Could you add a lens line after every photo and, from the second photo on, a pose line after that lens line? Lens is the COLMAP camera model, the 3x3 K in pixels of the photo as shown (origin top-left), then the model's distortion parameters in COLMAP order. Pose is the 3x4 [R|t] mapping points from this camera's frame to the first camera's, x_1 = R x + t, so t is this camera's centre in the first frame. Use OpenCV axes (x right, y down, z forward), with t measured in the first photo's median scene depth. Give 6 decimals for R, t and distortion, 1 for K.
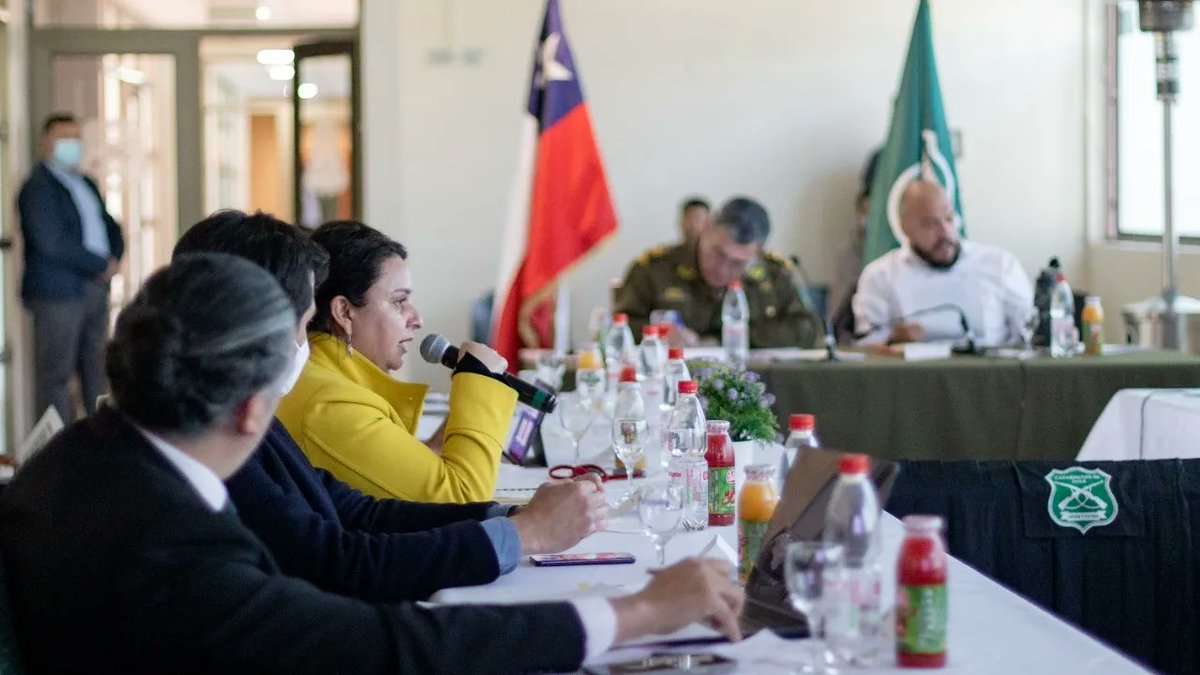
lens RADIAL K [[931.4, 0, 600.3], [0, 931.4, 344.0], [0, 0, 1]] dist [0.007814, -0.003507]
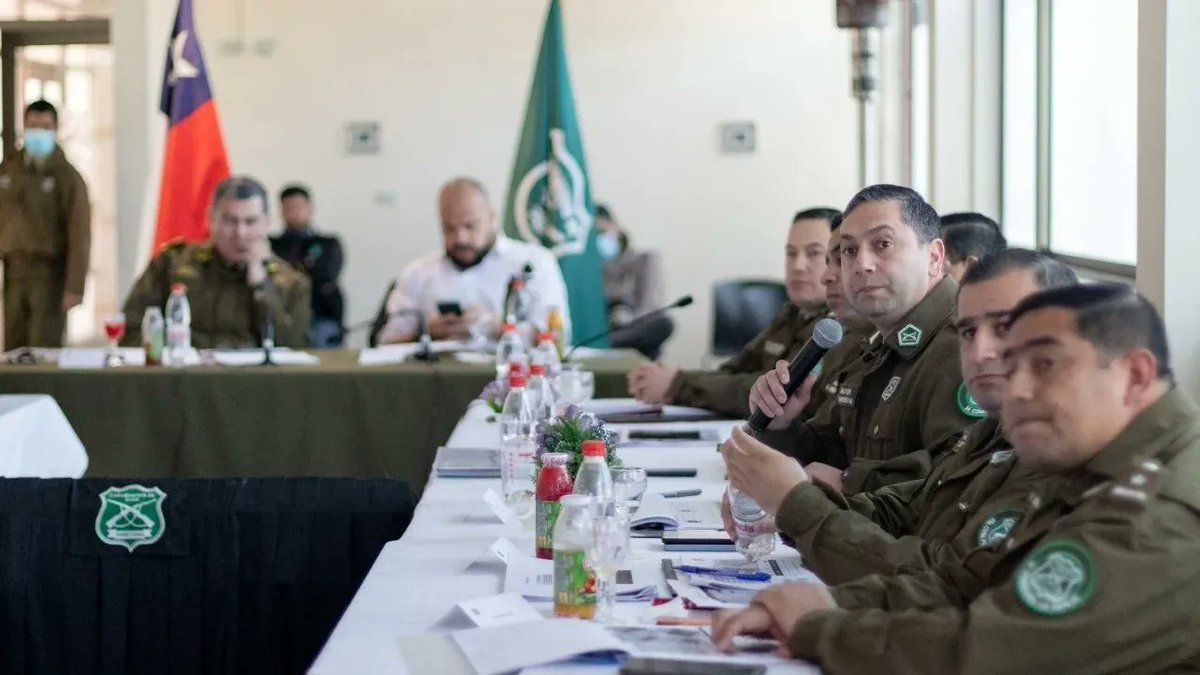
lens RADIAL K [[931.4, 0, 599.9], [0, 931.4, 331.0], [0, 0, 1]] dist [0.007814, -0.003507]
pose [[0.999079, 0.014336, -0.040449, 1.054115], [-0.014150, 0.999888, 0.004887, -0.045912], [0.040514, -0.004311, 0.999170, 0.018876]]
